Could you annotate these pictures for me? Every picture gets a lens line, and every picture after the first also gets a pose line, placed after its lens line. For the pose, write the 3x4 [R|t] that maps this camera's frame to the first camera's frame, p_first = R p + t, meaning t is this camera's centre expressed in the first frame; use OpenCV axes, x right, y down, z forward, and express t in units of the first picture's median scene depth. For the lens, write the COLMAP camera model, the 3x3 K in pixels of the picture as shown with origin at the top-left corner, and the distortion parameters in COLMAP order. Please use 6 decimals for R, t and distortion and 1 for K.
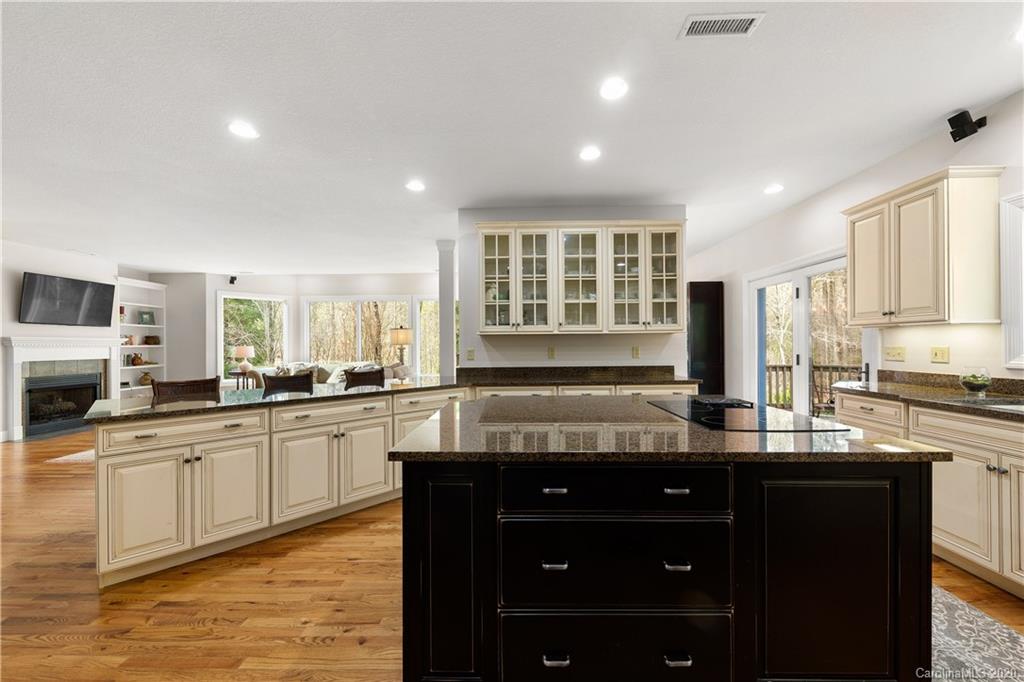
lens RADIAL K [[387.1, 0, 511.0], [0, 387.1, 341.3], [0, 0, 1]] dist [-0.001929, -0.000176]
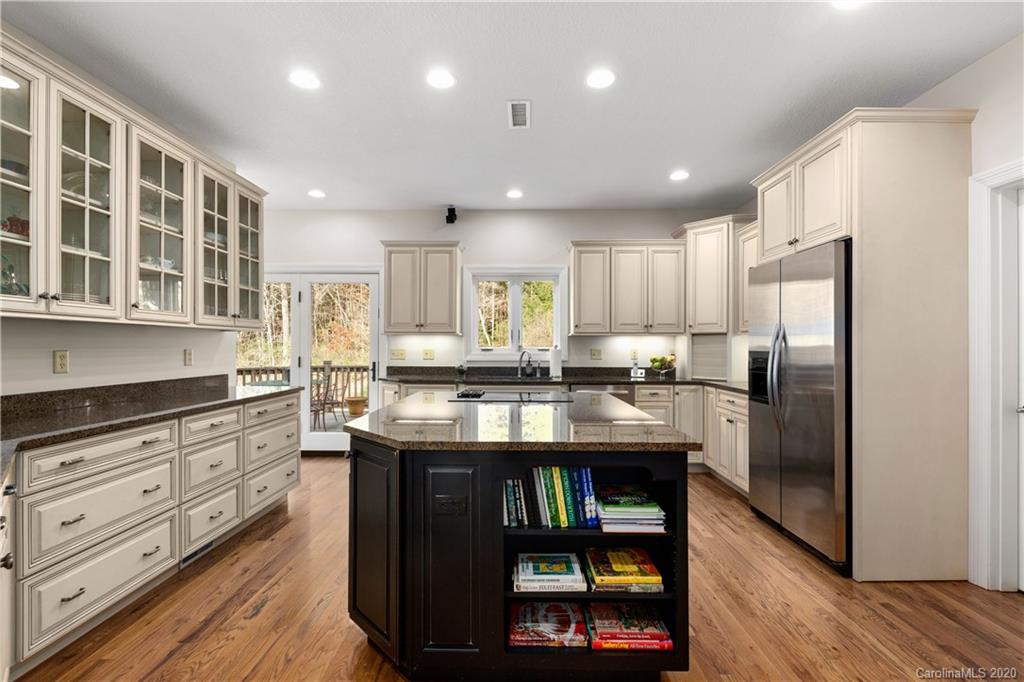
lens RADIAL K [[446.0, 0, 516.2], [0, 446.0, 343.1], [0, 0, 1]] dist [-0.003562, -0.000626]
pose [[-0.004915, 0.017872, 0.999828, -0.495179], [-0.006980, 0.999815, -0.017906, 0.014752], [-0.999964, -0.007067, -0.004789, 0.485888]]
